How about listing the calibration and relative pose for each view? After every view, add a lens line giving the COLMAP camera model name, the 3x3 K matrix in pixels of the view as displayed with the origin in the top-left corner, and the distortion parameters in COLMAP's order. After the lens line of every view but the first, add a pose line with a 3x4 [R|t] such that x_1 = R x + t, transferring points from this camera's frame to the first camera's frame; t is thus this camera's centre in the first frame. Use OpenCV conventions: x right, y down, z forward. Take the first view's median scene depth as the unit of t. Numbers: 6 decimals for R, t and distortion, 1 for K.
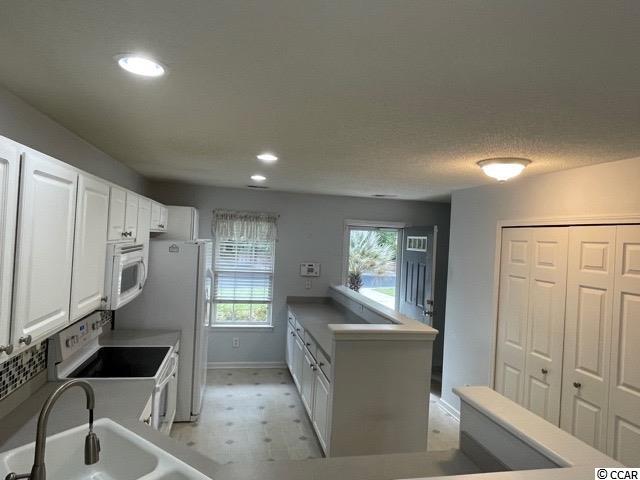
lens RADIAL K [[402.0, 0, 320.0], [0, 402.0, 240.0], [0, 0, 1]] dist [0.000326, 0.000077]
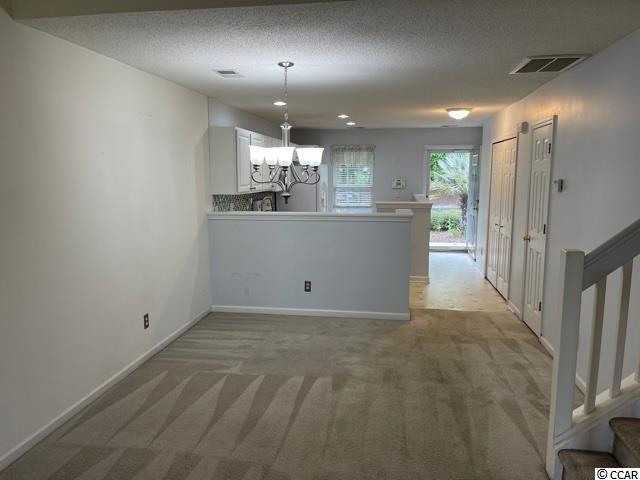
lens RADIAL K [[487.6, 0, 320.0], [0, 487.6, 240.0], [0, 0, 1]] dist [0.049161, -0.053821]
pose [[0.931544, -0.000260, -0.363627, 0.421720], [0.045666, 0.992166, 0.116277, 0.071573], [0.360749, -0.124922, 0.924259, -0.871726]]
